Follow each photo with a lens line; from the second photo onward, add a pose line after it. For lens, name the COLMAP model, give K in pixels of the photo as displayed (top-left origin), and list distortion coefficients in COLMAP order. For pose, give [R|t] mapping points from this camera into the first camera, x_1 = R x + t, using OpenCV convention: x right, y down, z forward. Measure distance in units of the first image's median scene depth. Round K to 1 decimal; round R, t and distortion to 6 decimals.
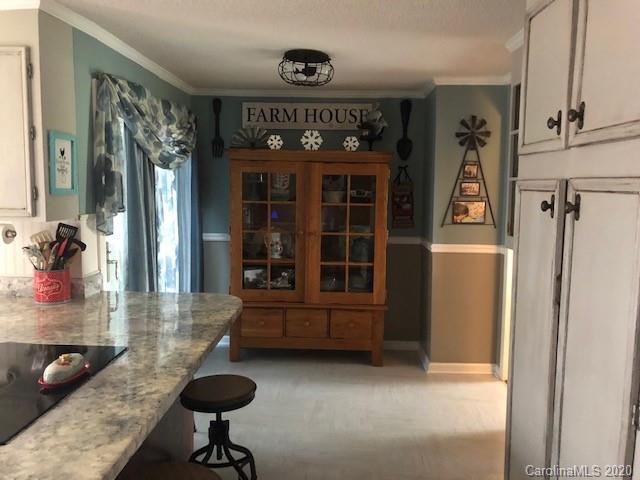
lens RADIAL K [[522.1, 0, 320.0], [0, 522.1, 240.0], [0, 0, 1]] dist [-0.003819, 0.001989]
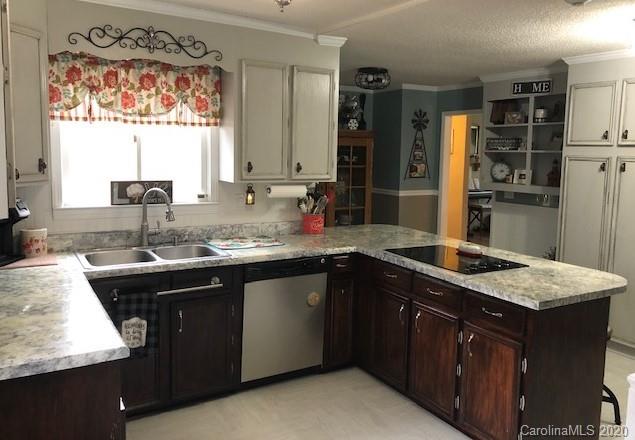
lens RADIAL K [[520.1, 0, 317.5], [0, 520.1, 207.4], [0, 0, 1]] dist [0.001959, -0.001683]
pose [[0.838562, -0.057721, 0.541740, -1.223742], [0.047884, 0.998332, 0.032250, -0.008042], [-0.542698, -0.001103, 0.839927, -0.237596]]
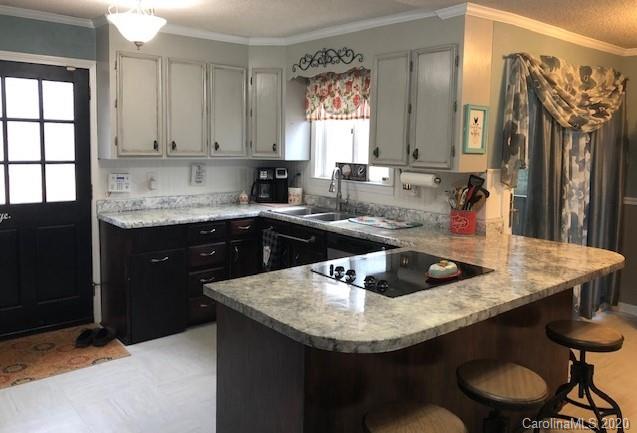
lens RADIAL K [[510.1, 0, 318.5], [0, 510.1, 216.5], [0, 0, 1]] dist [0.012847, 0.004575]
pose [[0.665448, 0.105290, -0.738981, 0.180871], [-0.086710, 0.994203, 0.063572, 0.021330], [0.741390, 0.021773, 0.670721, -0.122966]]
